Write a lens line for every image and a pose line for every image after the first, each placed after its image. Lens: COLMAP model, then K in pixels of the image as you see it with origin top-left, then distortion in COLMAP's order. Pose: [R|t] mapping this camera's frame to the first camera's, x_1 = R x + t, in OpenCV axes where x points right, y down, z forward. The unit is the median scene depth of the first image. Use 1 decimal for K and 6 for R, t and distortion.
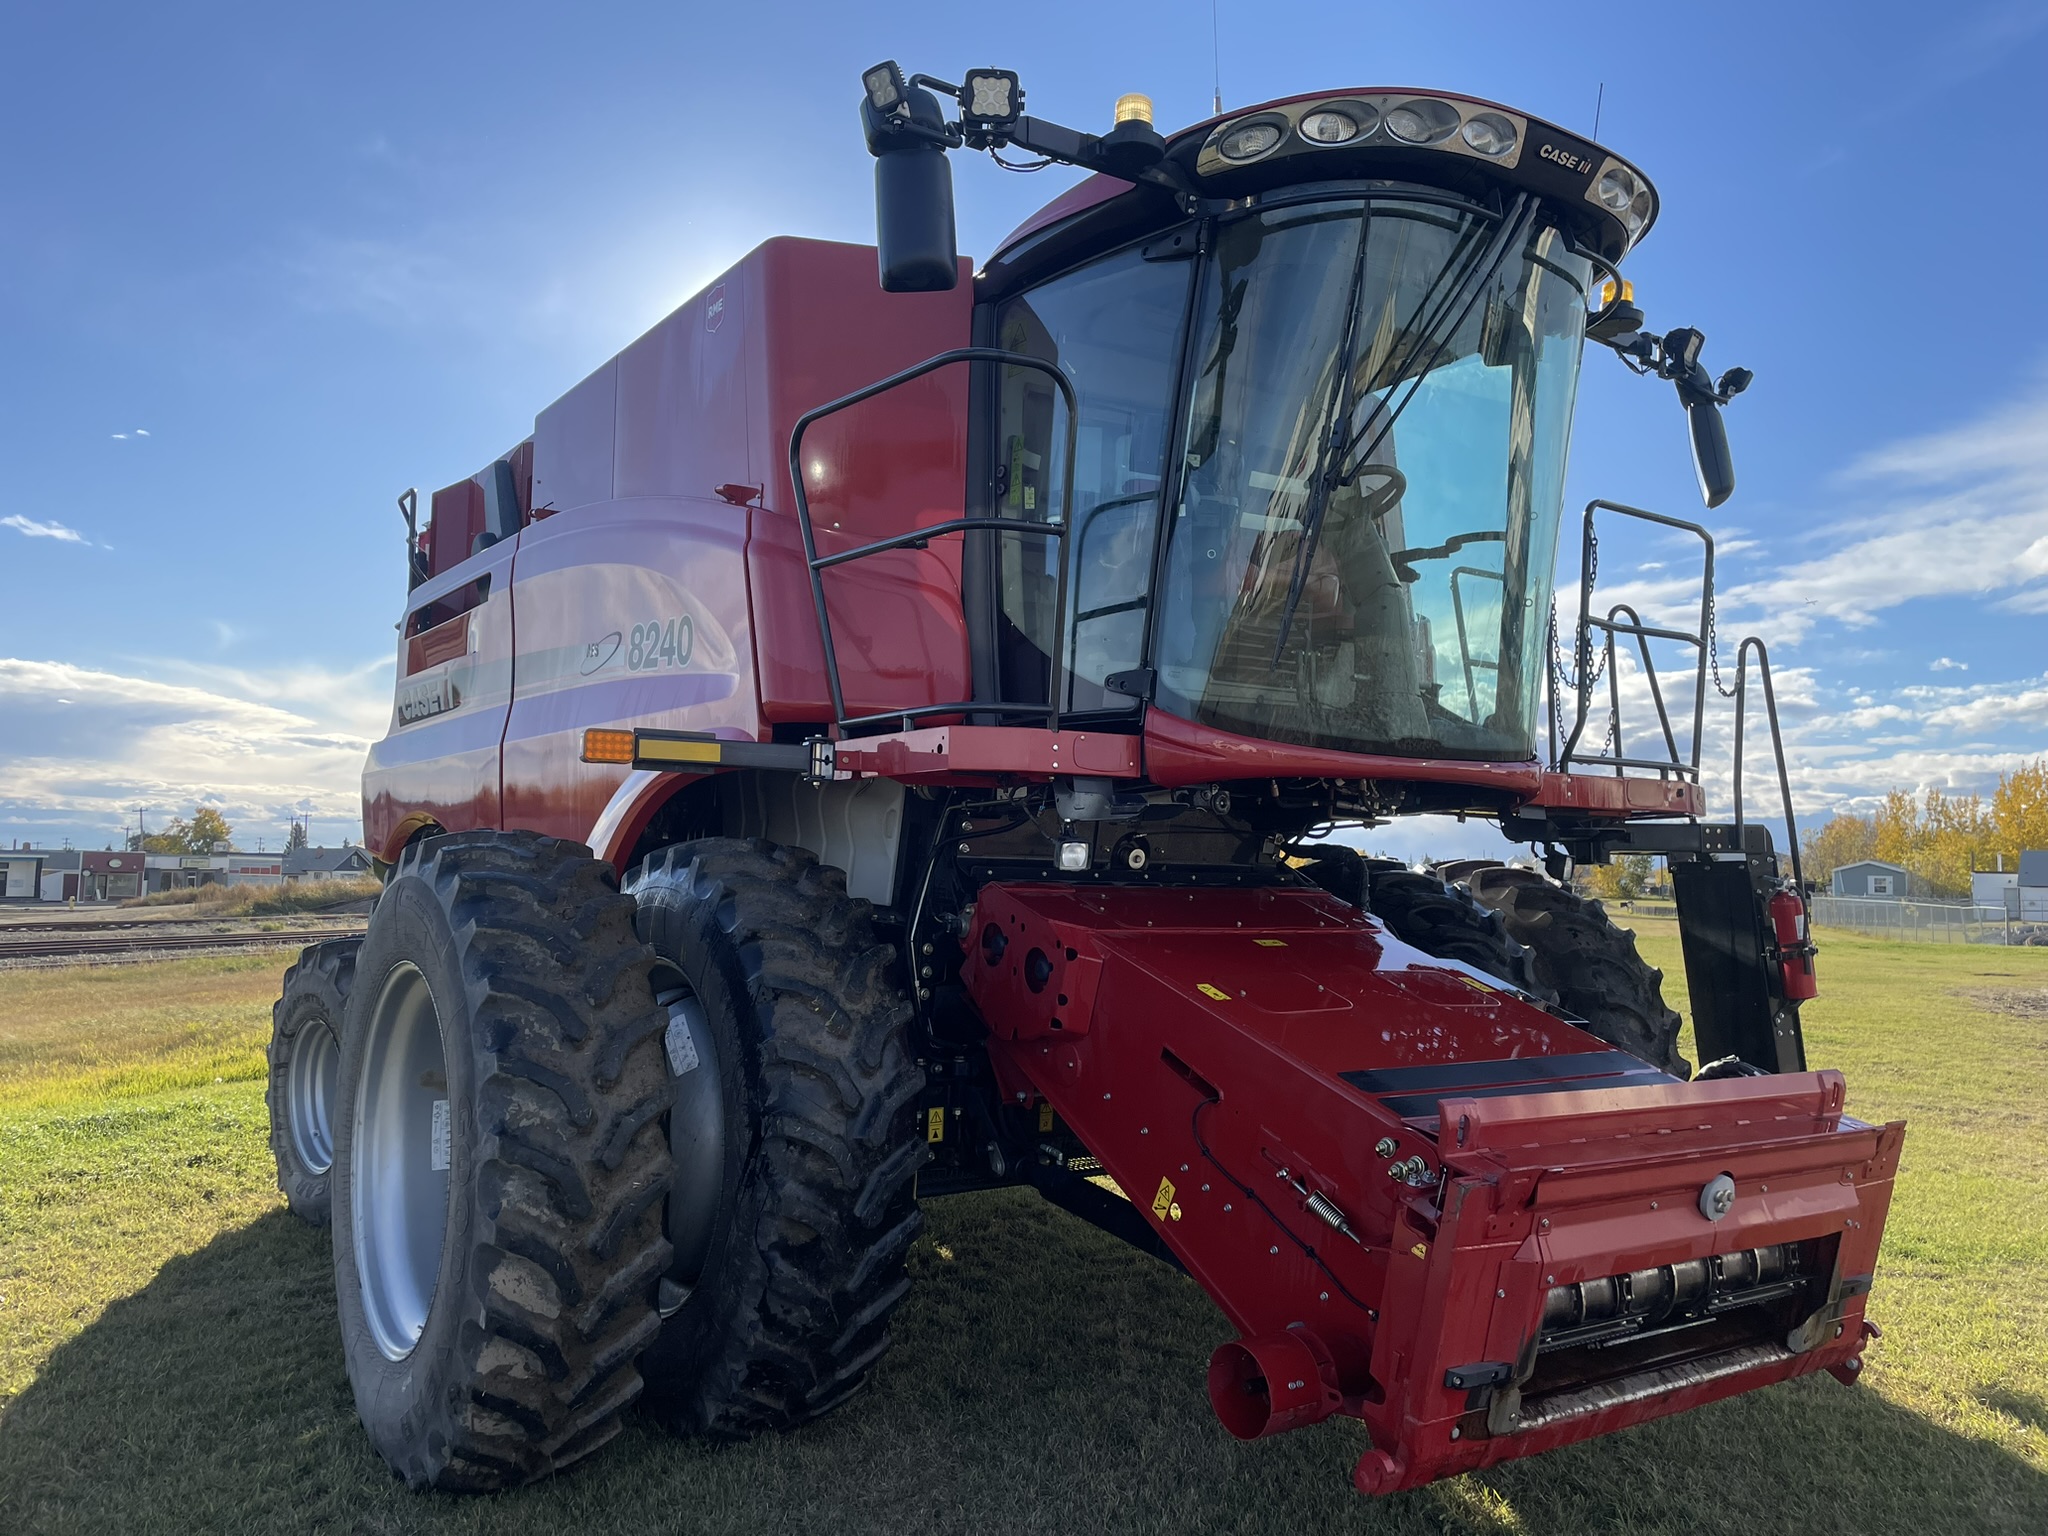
lens RADIAL K [[1561.2, 0, 1018.5], [0, 1561.2, 759.1], [0, 0, 1]] dist [0.061375, -0.078237]
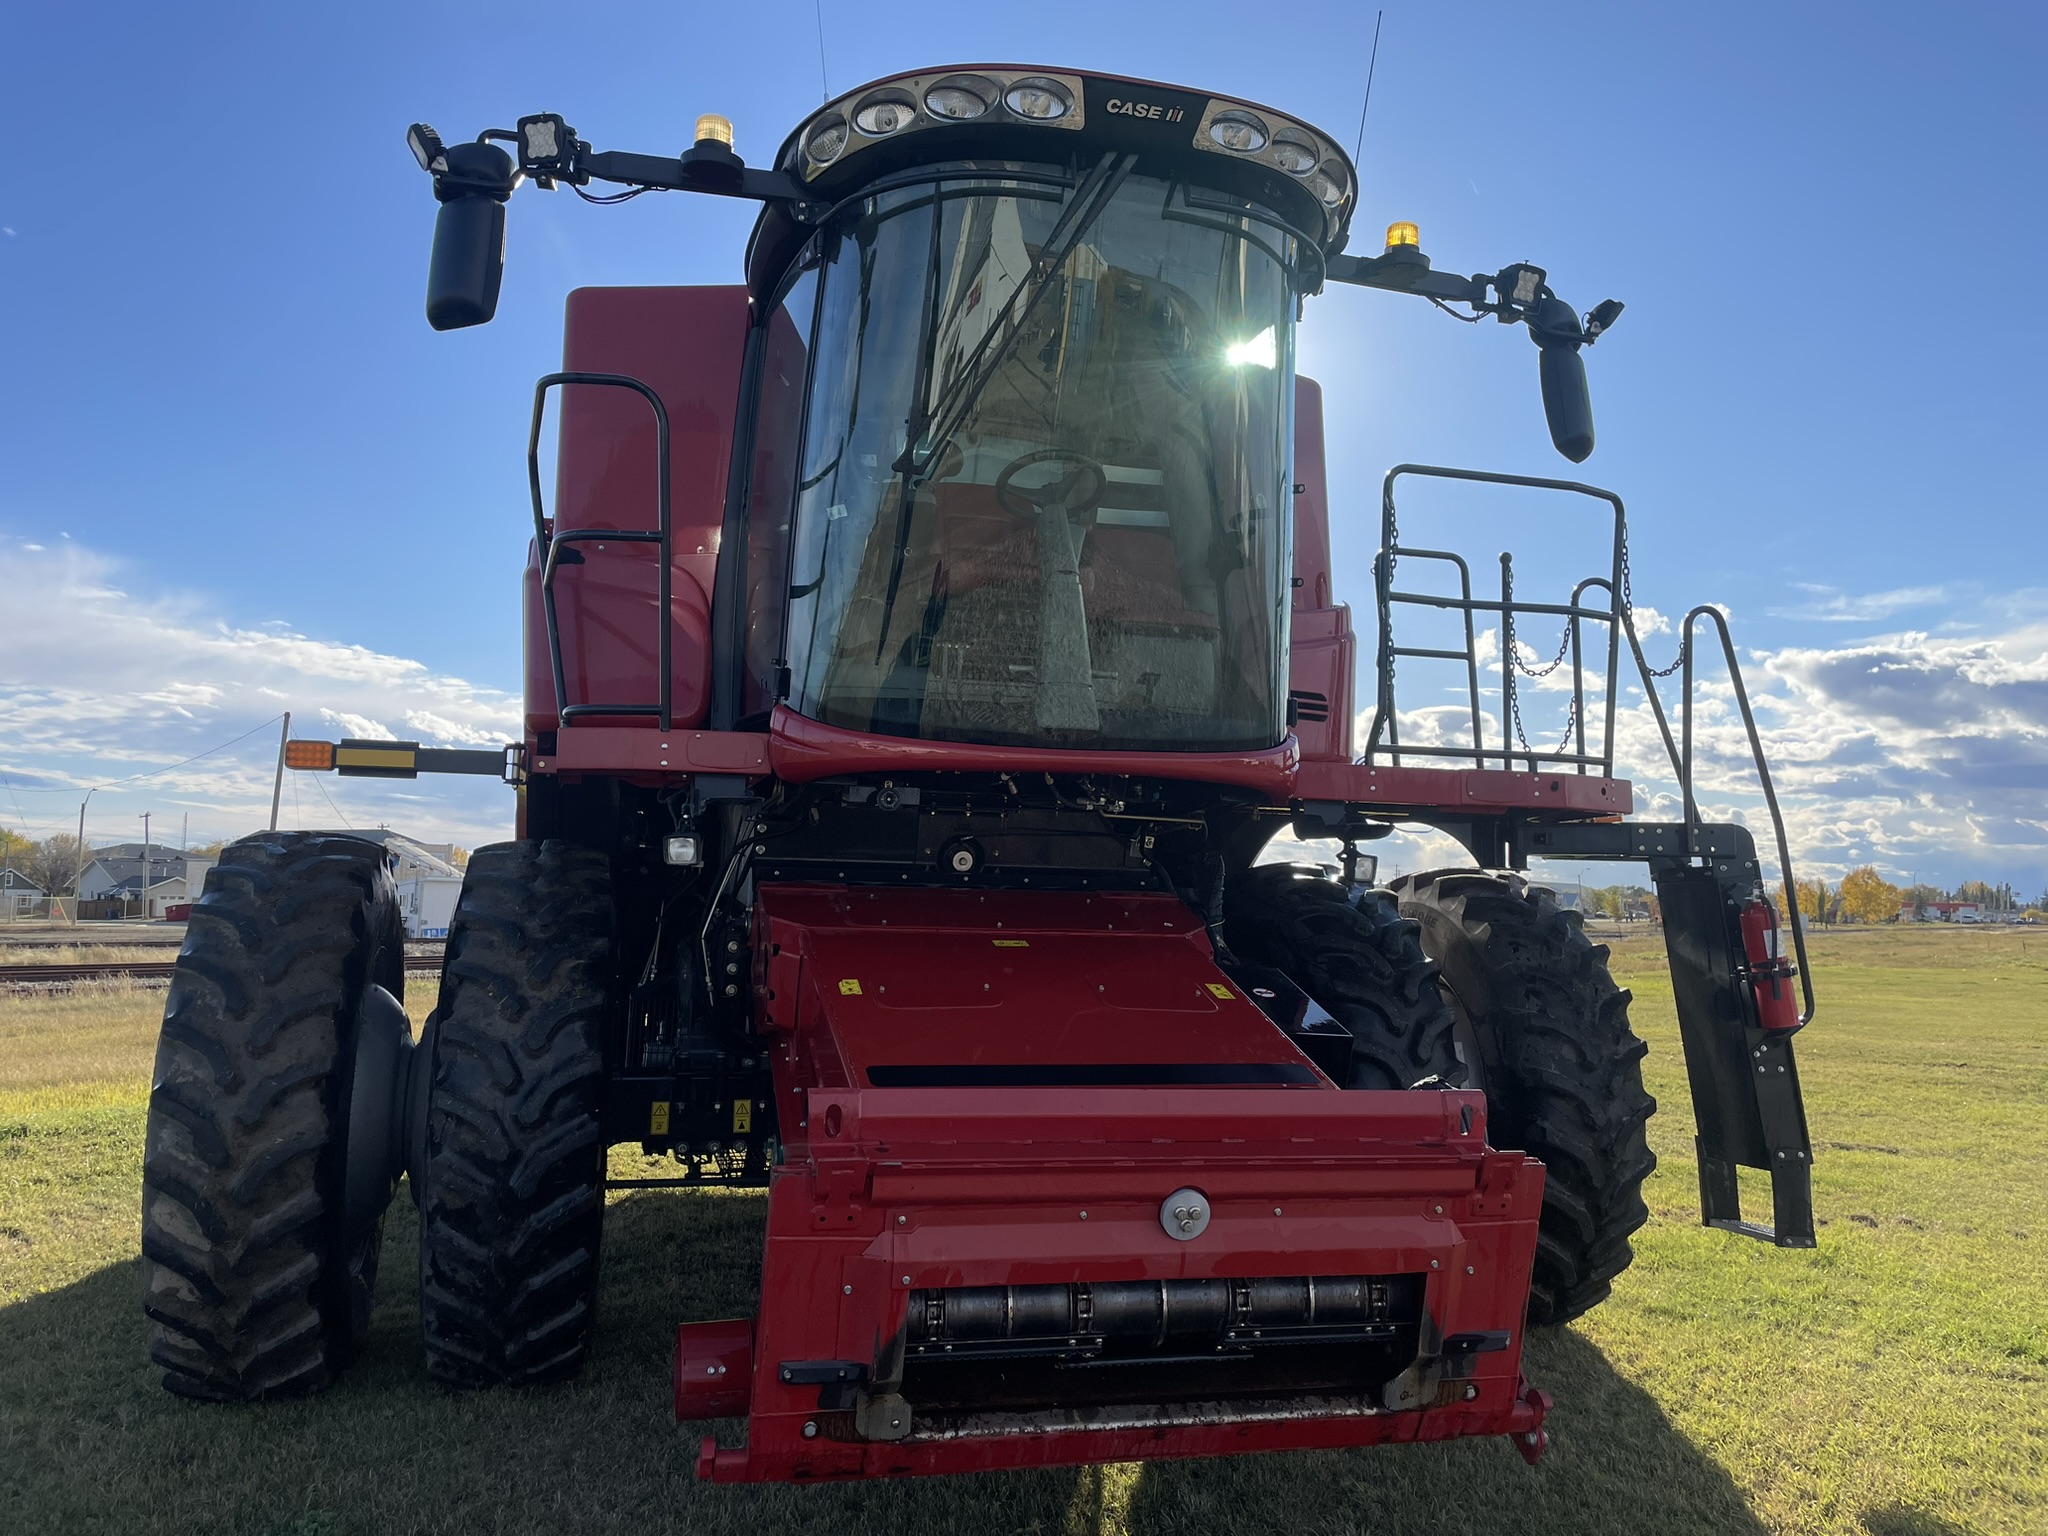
lens RADIAL K [[1561.2, 0, 1016.8], [0, 1561.2, 761.2], [0, 0, 1]] dist [0.061375, -0.078237]
pose [[0.942682, -0.023373, -0.332872, 0.596365], [0.017378, 0.999629, -0.020974, 0.028522], [0.333238, 0.013987, 0.942739, 0.094387]]
